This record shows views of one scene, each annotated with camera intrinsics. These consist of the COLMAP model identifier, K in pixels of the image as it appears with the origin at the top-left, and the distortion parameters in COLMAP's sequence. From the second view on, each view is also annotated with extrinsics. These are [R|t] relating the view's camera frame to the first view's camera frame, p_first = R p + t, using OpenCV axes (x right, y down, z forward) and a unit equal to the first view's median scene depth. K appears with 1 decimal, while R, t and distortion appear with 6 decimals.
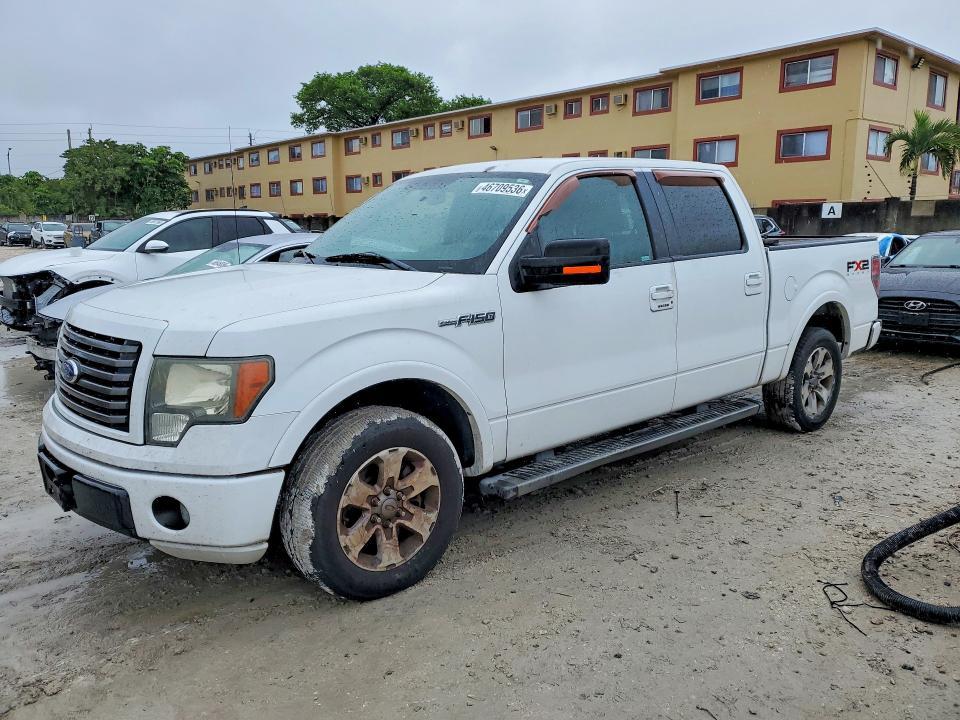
lens RADIAL K [[786.4, 0, 480.0], [0, 786.4, 360.0], [0, 0, 1]] dist [-0.008500, -0.002107]
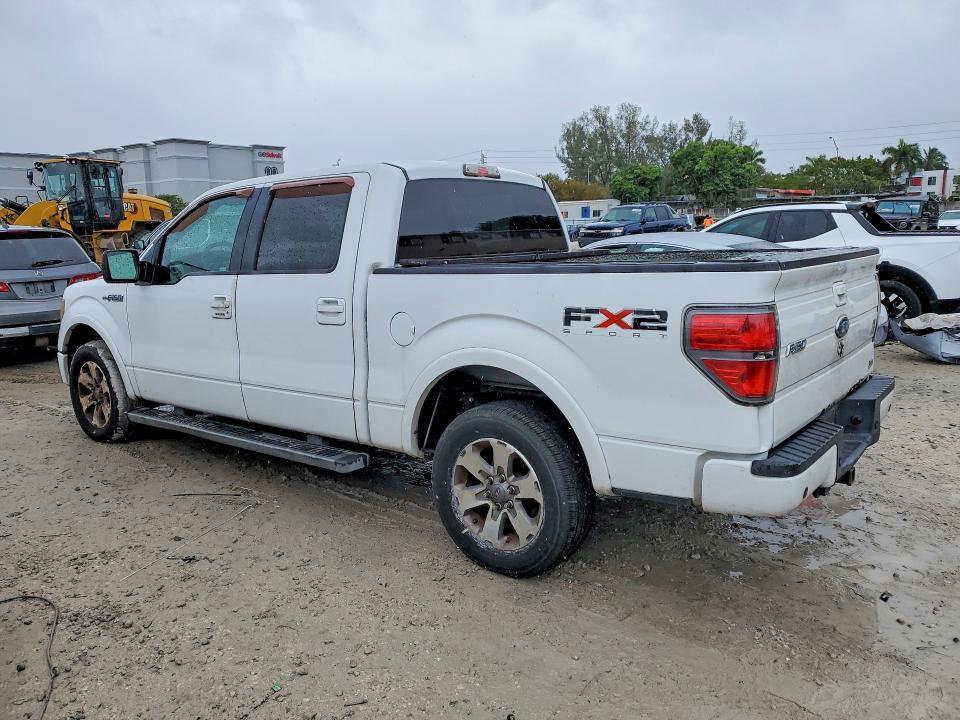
lens RADIAL K [[786.4, 0, 480.0], [0, 786.4, 360.0], [0, 0, 1]] dist [-0.008500, -0.002107]
pose [[0.155189, 0.171340, -0.972913, 1.290644], [-0.146173, 0.977986, 0.148917, -0.210795], [0.977011, 0.119104, 0.176818, 1.115082]]
